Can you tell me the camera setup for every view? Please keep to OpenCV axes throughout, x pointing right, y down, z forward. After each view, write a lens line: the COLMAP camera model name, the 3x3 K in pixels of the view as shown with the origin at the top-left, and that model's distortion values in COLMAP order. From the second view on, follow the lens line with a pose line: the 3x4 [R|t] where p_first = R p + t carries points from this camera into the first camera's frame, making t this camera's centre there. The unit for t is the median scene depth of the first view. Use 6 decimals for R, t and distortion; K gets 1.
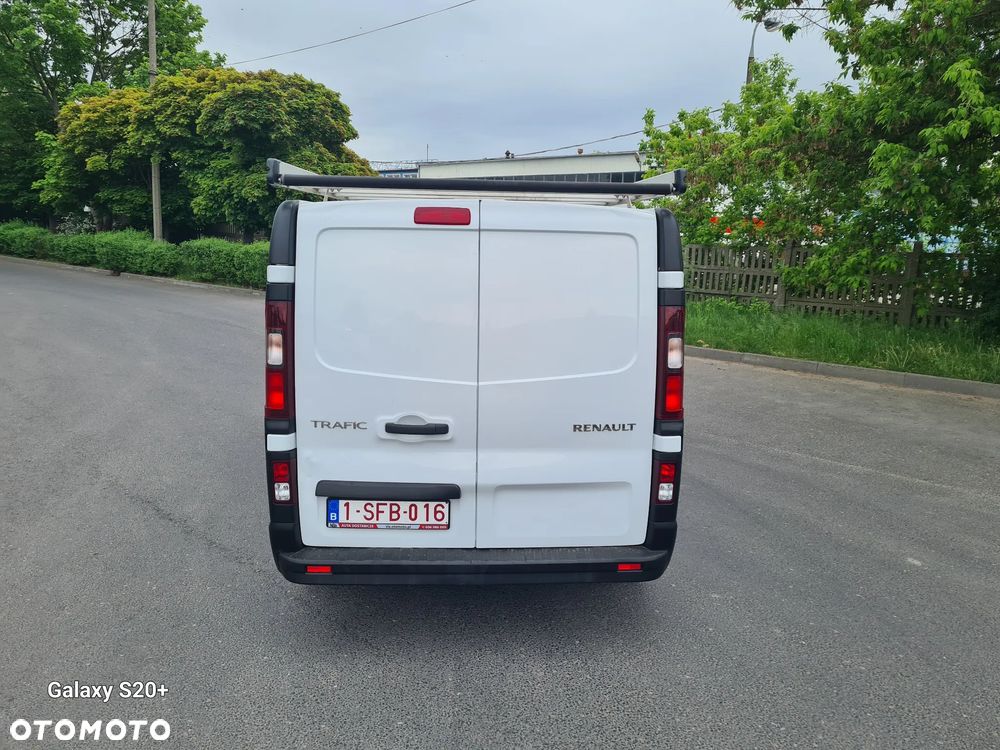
lens RADIAL K [[750.3, 0, 507.0], [0, 750.3, 360.6], [0, 0, 1]] dist [0.064397, -0.046120]
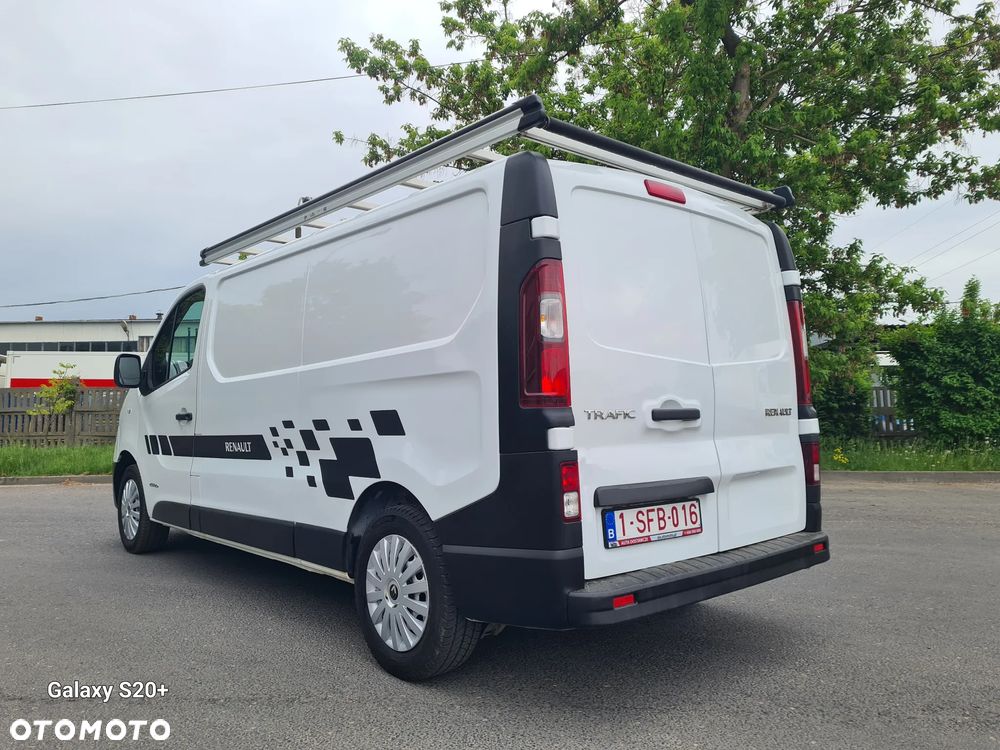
lens RADIAL K [[750.3, 0, 500.9], [0, 750.3, 365.5], [0, 0, 1]] dist [0.064397, -0.046120]
pose [[0.778417, 0.007376, 0.627705, -0.800417], [0.137866, 0.973509, -0.182408, 0.159865], [-0.612422, 0.228528, 0.756779, 0.423996]]
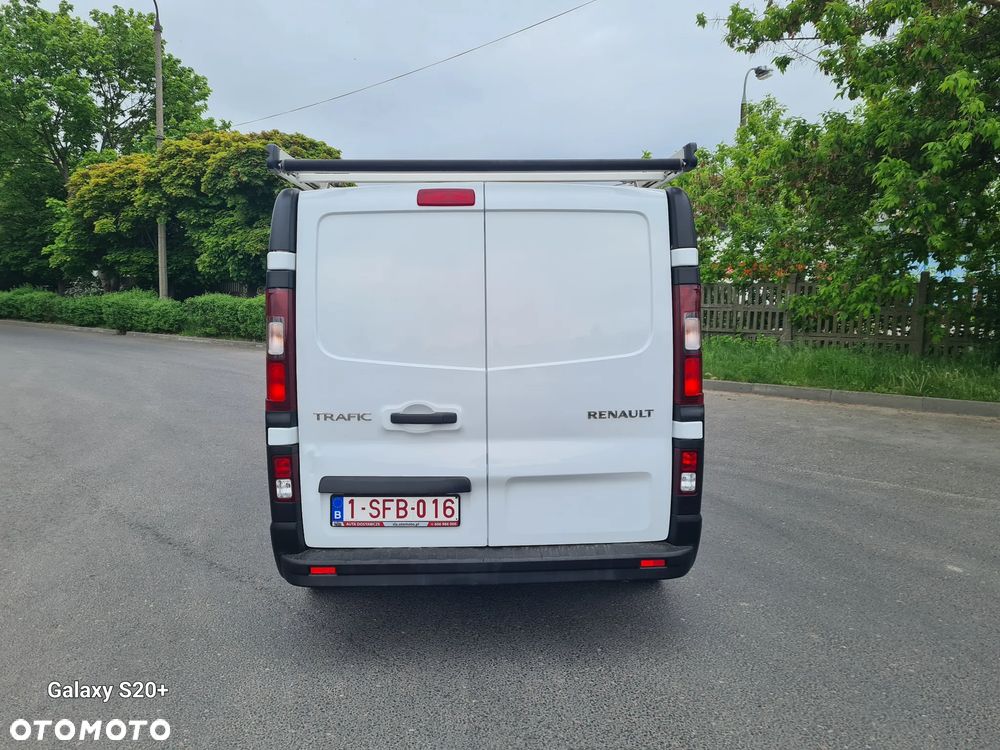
lens RADIAL K [[750.3, 0, 493.0], [0, 750.3, 366.7], [0, 0, 1]] dist [0.064397, -0.046120]
pose [[0.999469, -0.025502, -0.020279, -0.010427], [0.024018, 0.997236, -0.070308, 0.090141], [0.022016, 0.069783, 0.997319, 0.043985]]
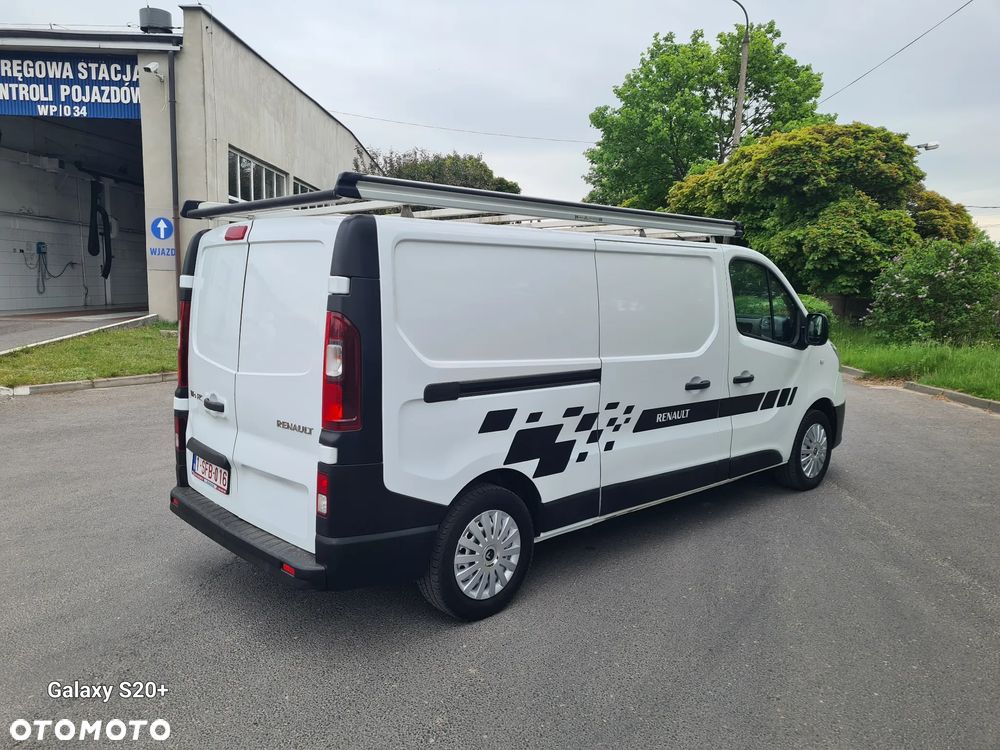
lens RADIAL K [[750.3, 0, 486.5], [0, 750.3, 366.2], [0, 0, 1]] dist [0.064397, -0.046120]
pose [[0.632729, 0.076155, -0.770620, 1.065797], [-0.136997, 0.990464, -0.014603, -0.015164], [0.762159, 0.114813, 0.637128, 0.519142]]
